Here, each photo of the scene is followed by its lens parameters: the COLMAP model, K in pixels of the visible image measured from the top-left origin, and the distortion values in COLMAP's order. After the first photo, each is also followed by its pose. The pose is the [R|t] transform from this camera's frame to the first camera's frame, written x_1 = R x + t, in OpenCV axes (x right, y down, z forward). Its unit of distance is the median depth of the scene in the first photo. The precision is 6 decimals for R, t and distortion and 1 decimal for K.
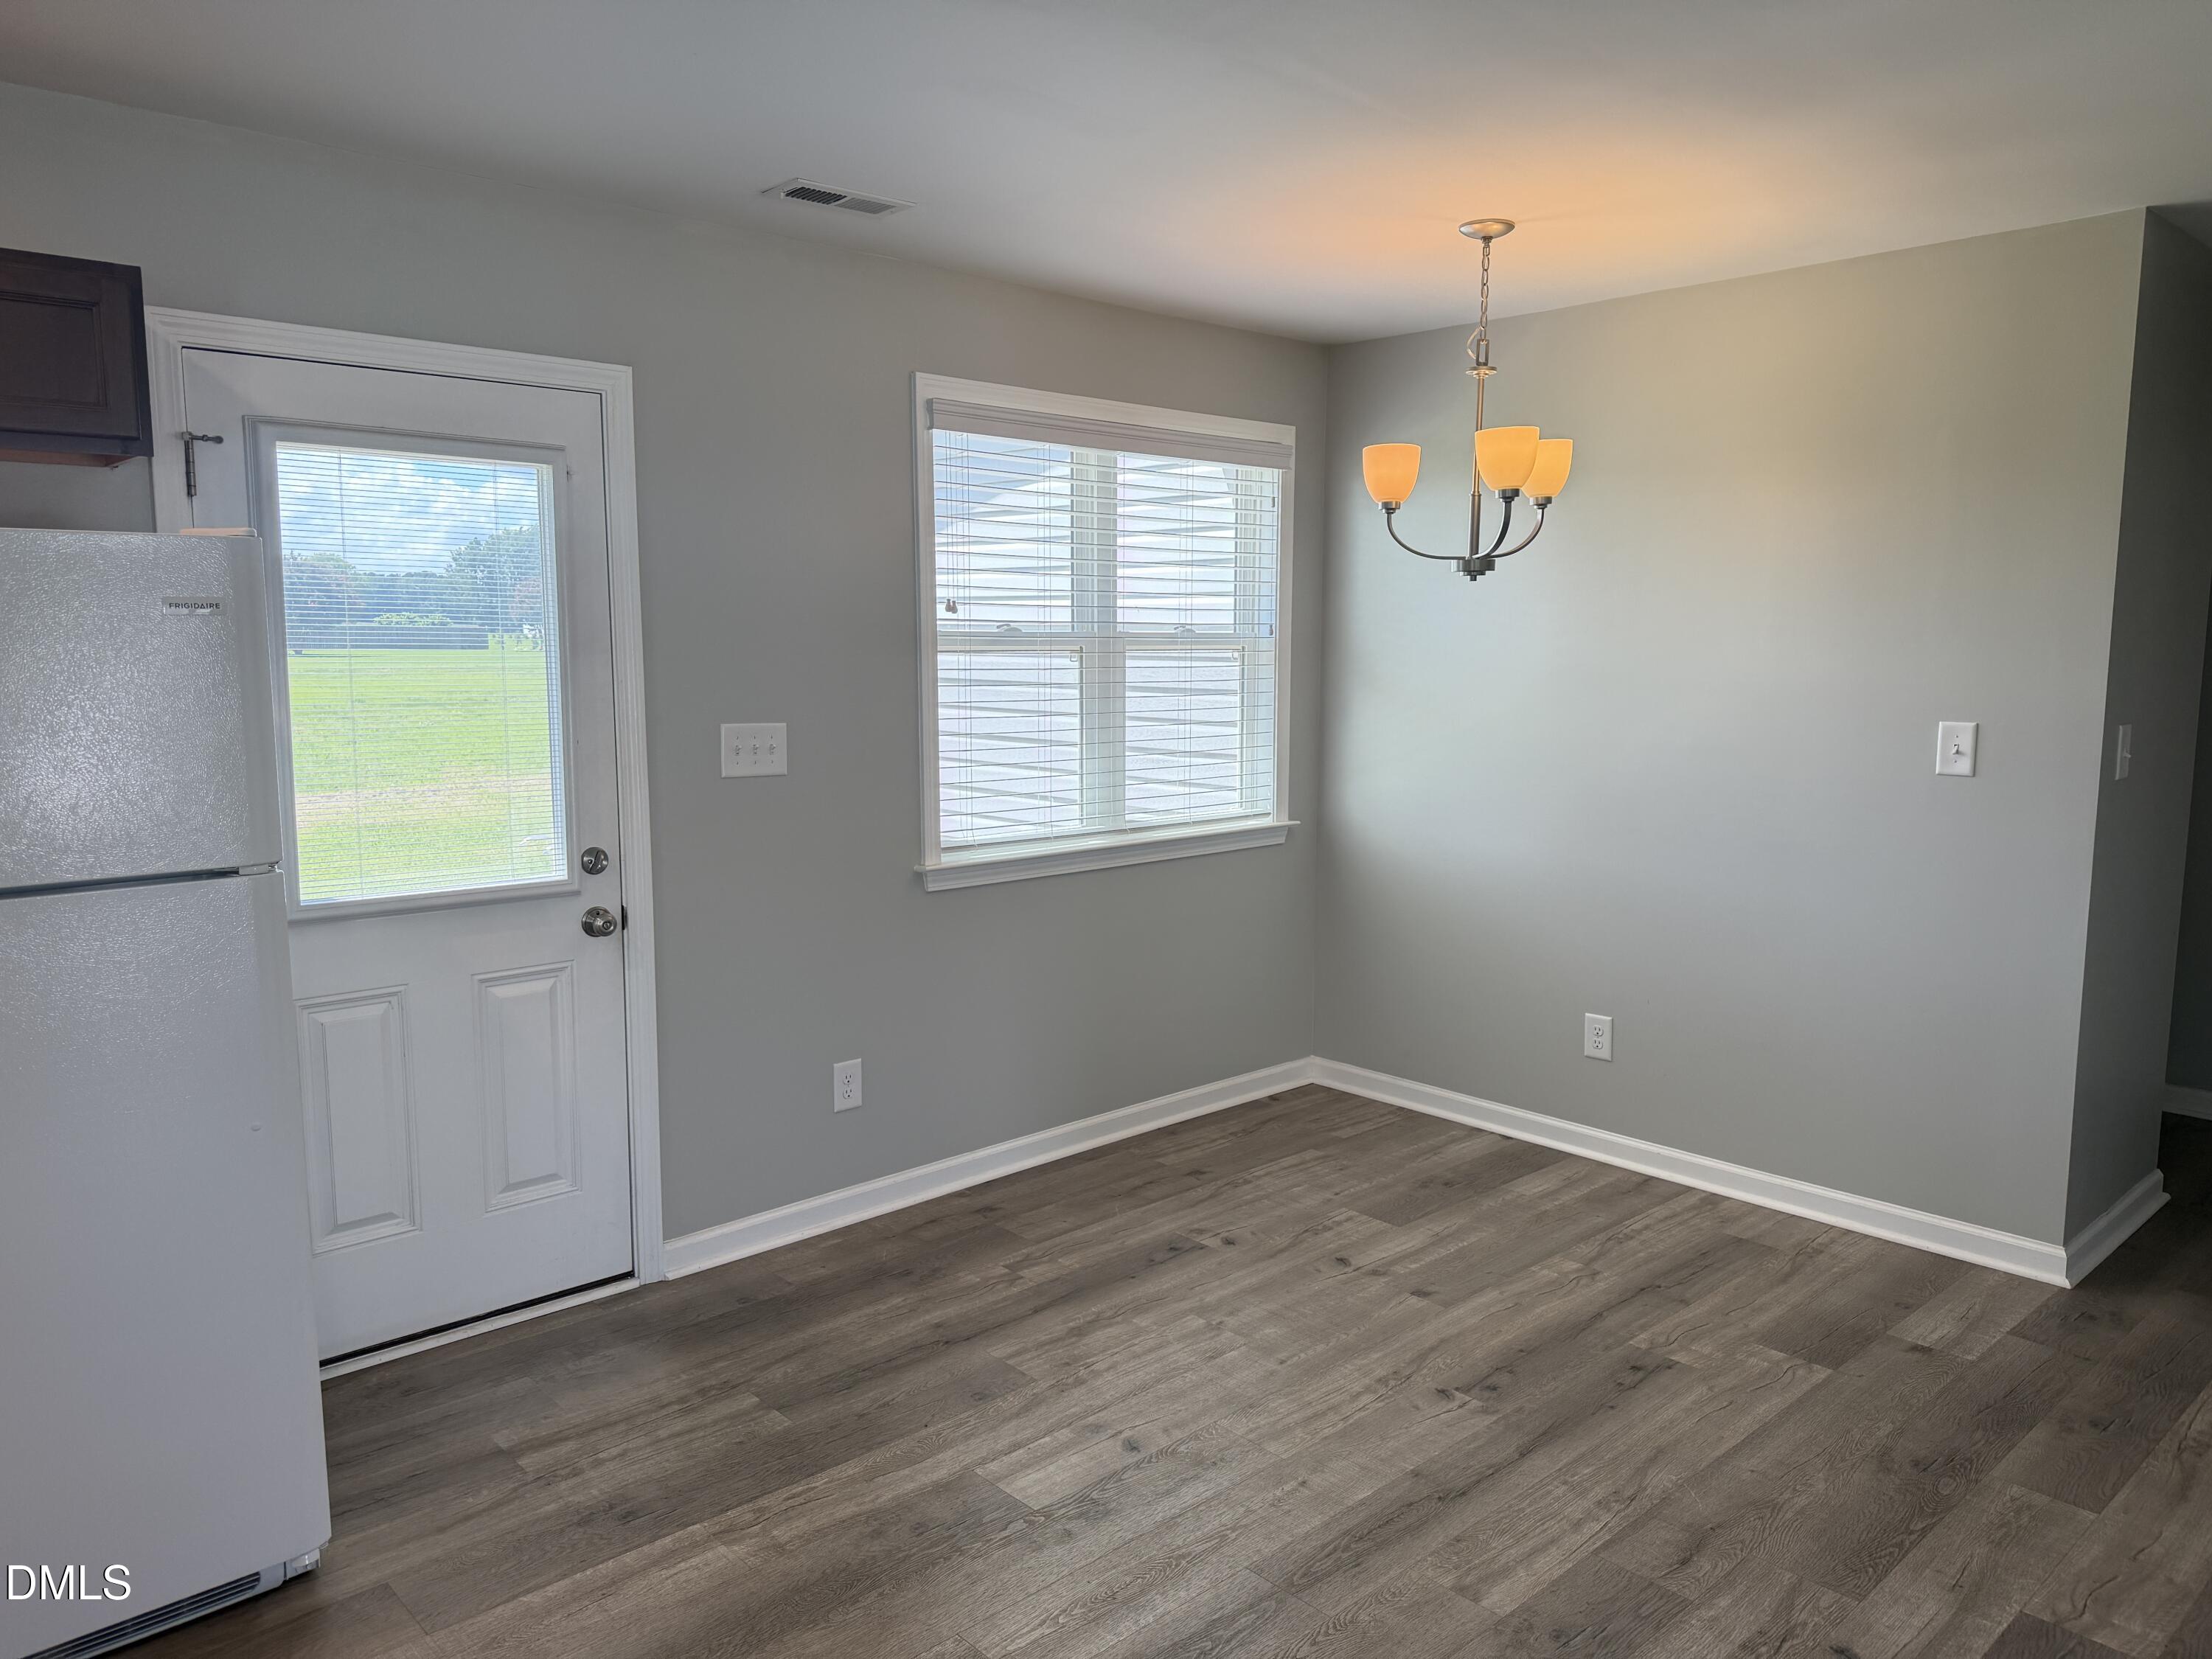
lens RADIAL K [[1566.6, 0, 1149.8], [0, 1566.6, 845.9], [0, 0, 1]] dist [0.069130, -0.001196]
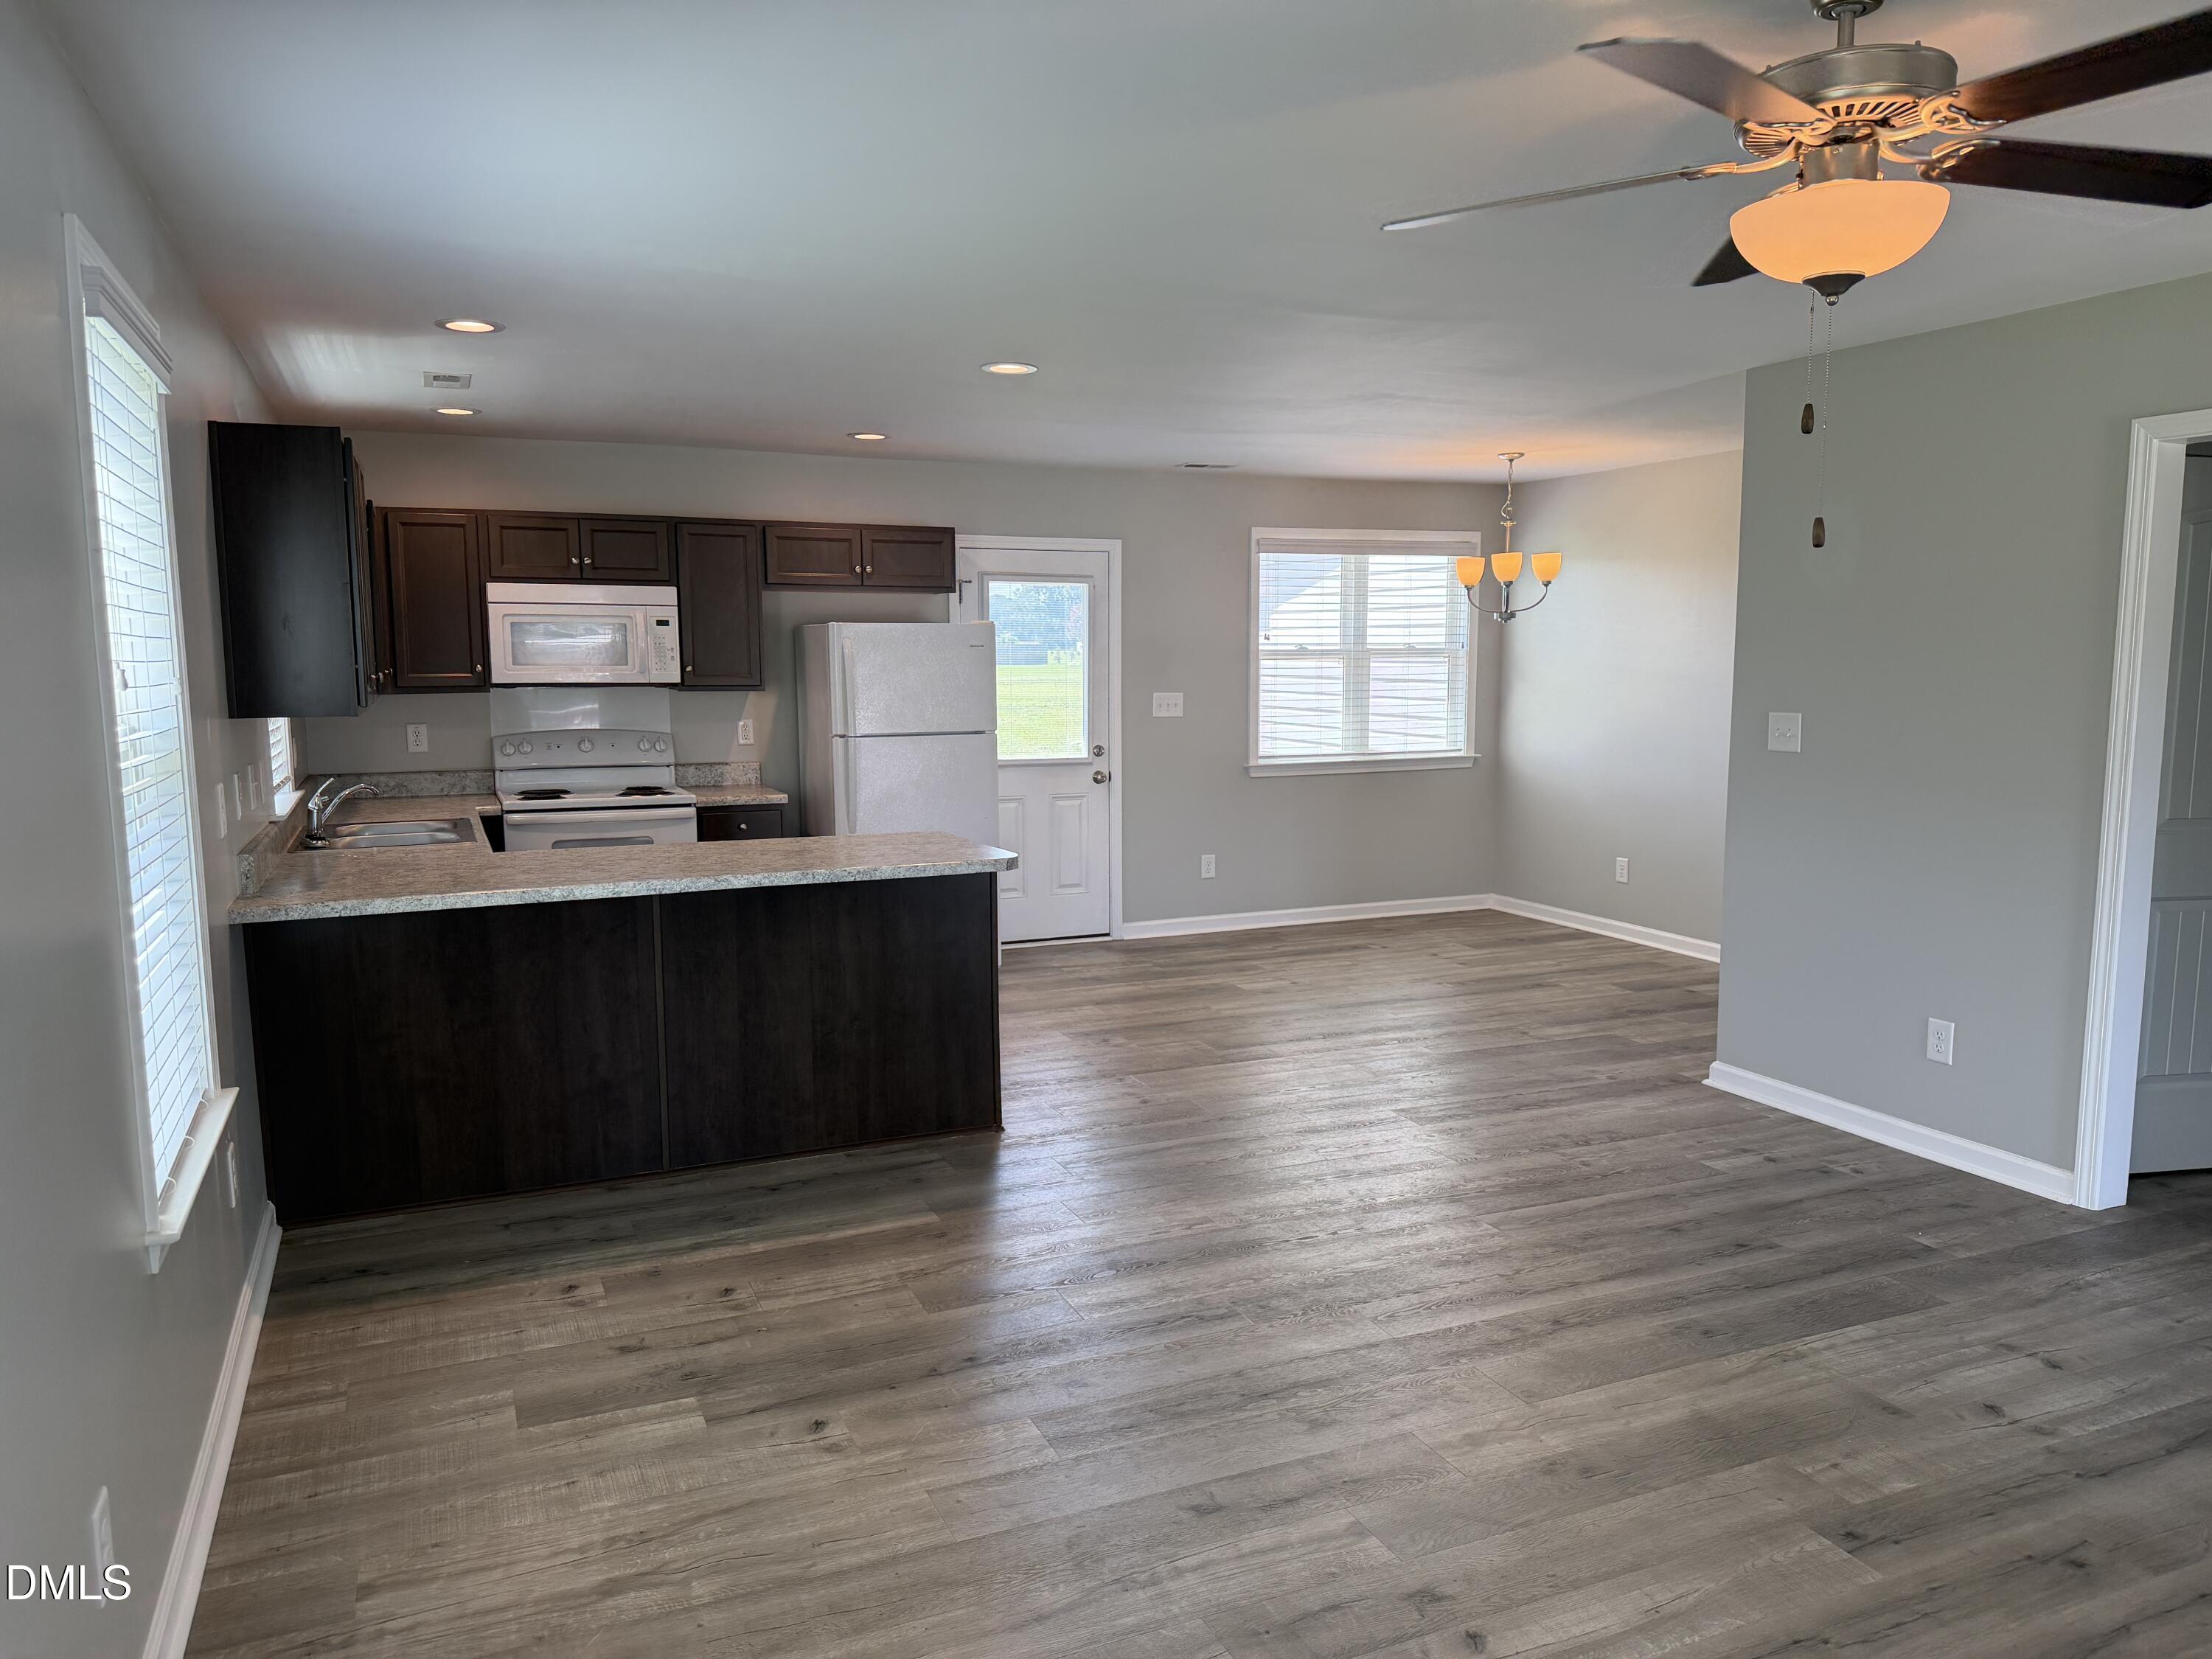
lens RADIAL K [[1549.7, 0, 1106.0], [0, 1549.7, 829.5], [0, 0, 1]] dist [0.052508, -0.076307]
pose [[0.937941, 0.029164, -0.345568, 0.377324], [-0.034325, 0.999372, -0.008825, 0.120658], [0.345093, 0.020139, 0.938352, -0.950921]]
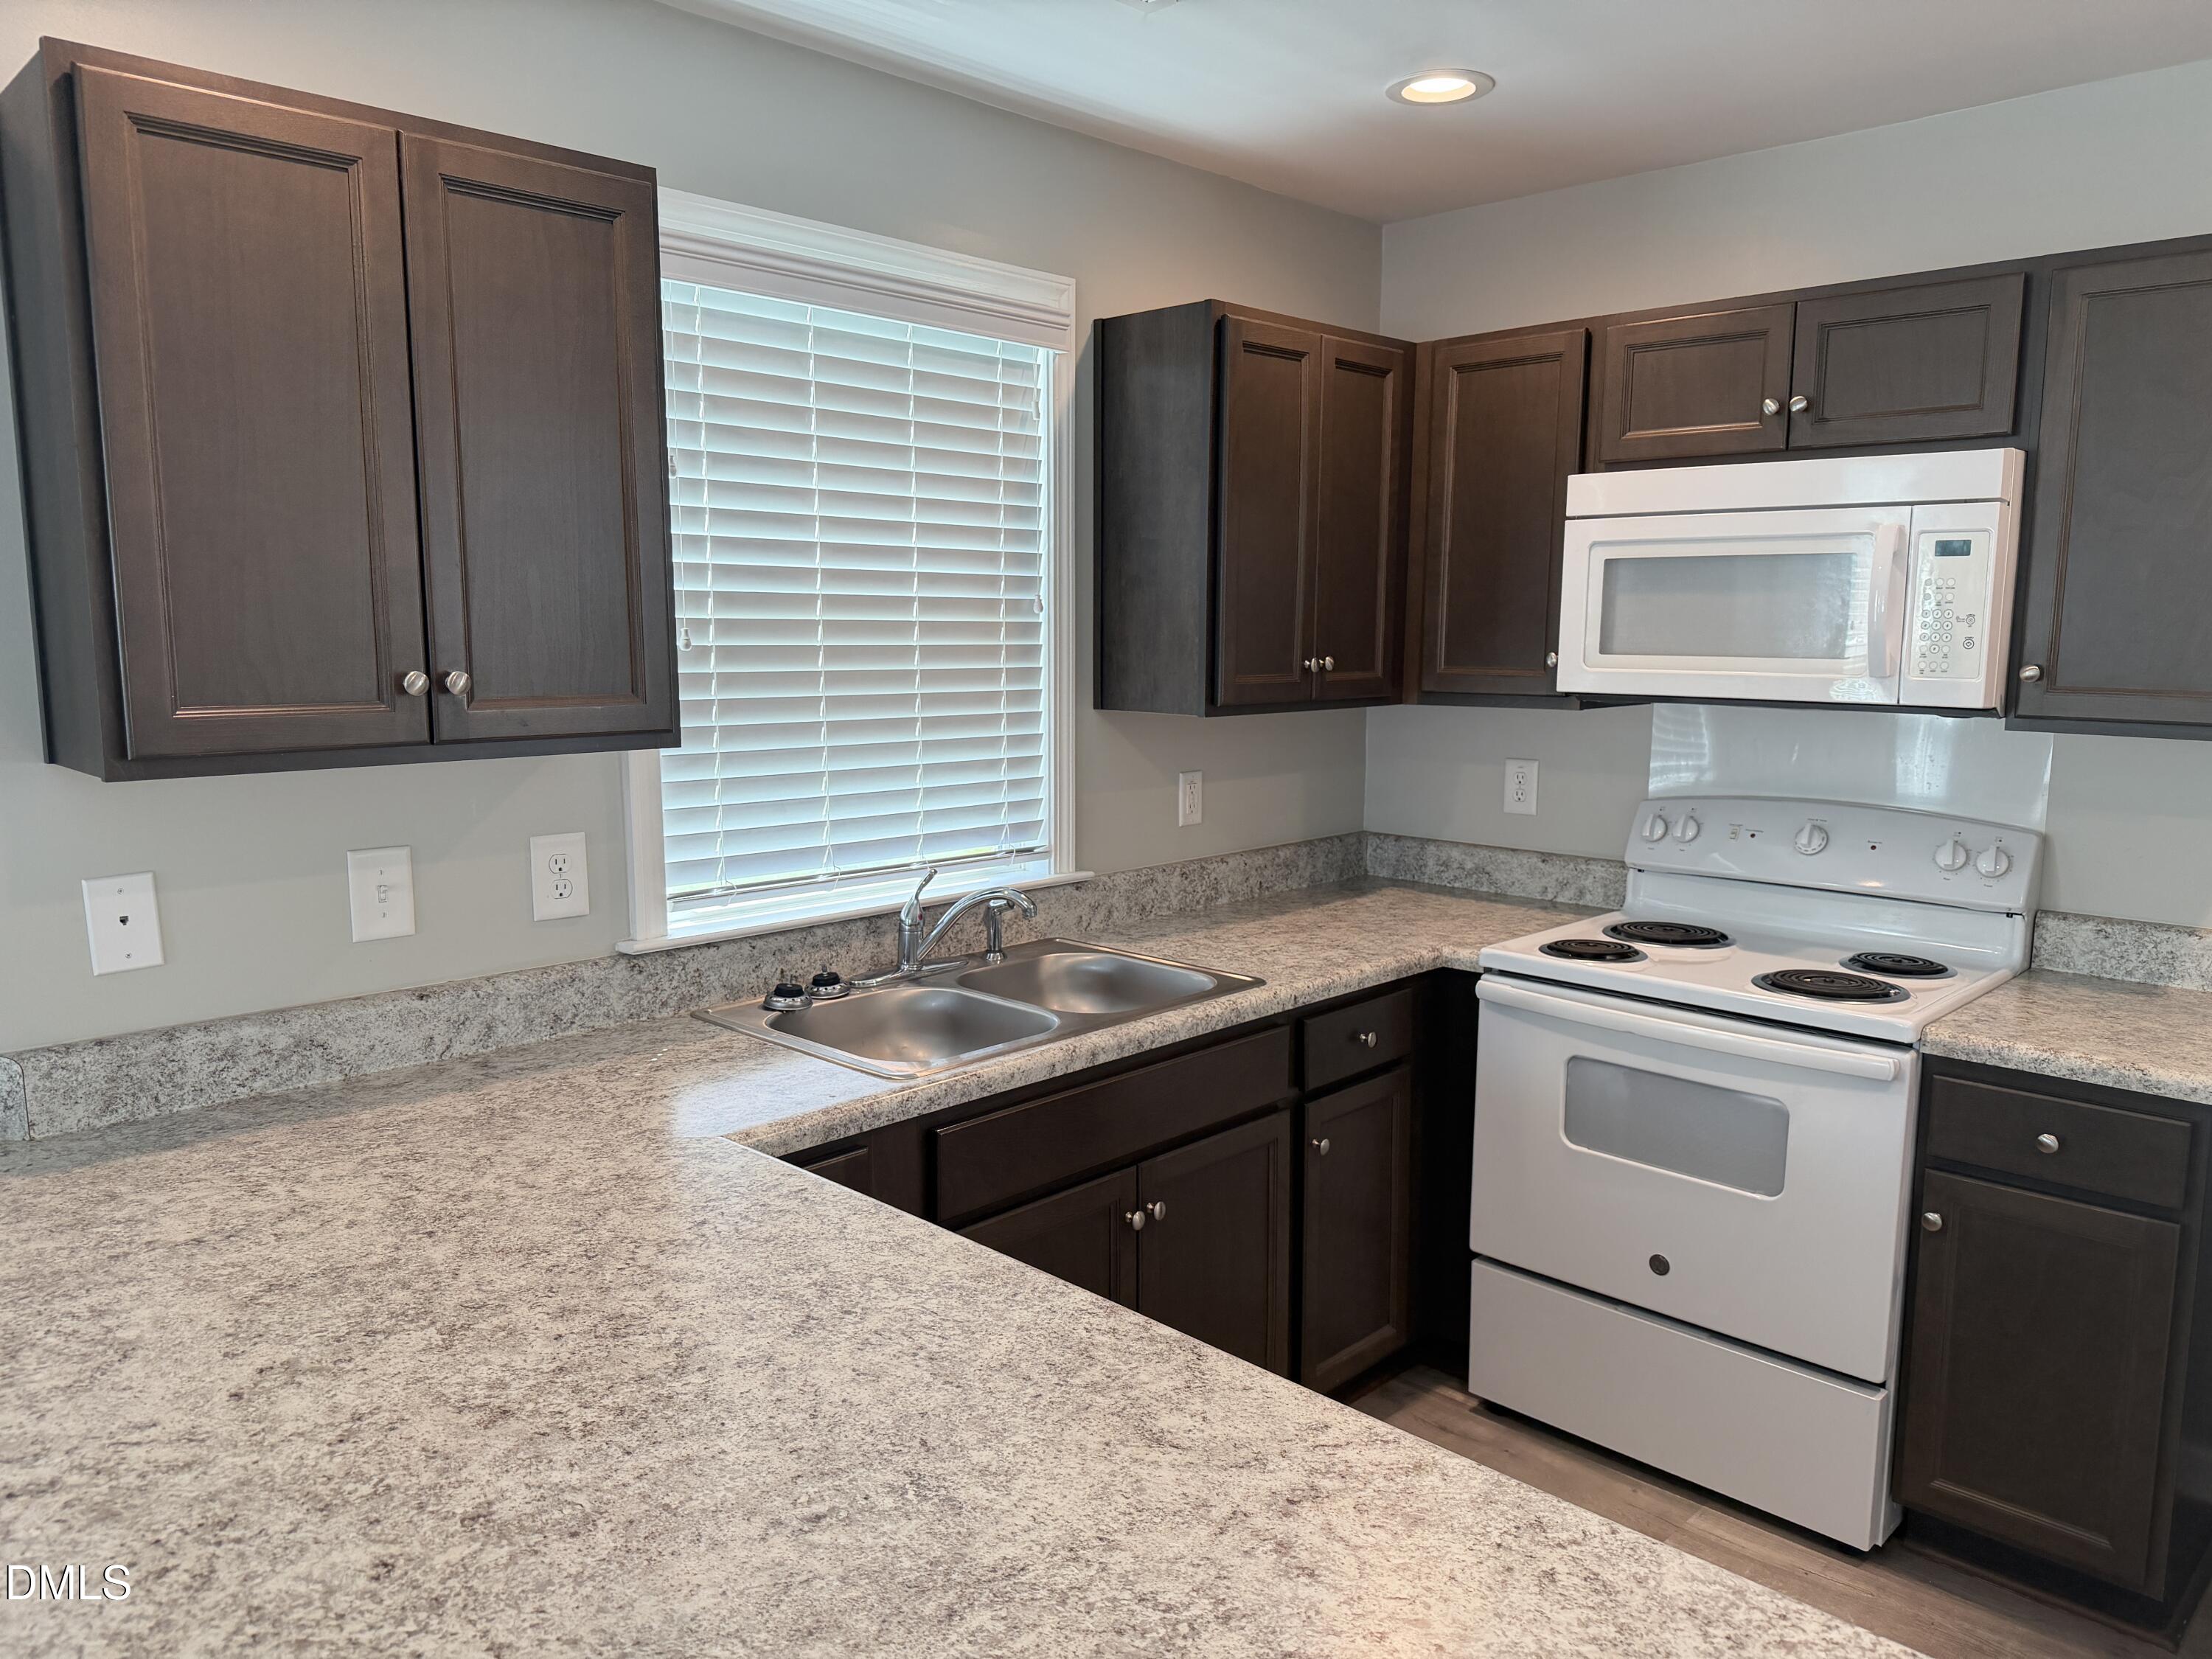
lens RADIAL K [[1549.7, 0, 1106.0], [0, 1549.7, 829.5], [0, 0, 1]] dist [0.052508, -0.076307]
pose [[0.032249, 0.126031, -0.991502, -0.785467], [-0.128889, 0.984259, 0.120919, -0.286100], [0.991134, 0.123895, 0.047985, 2.073403]]
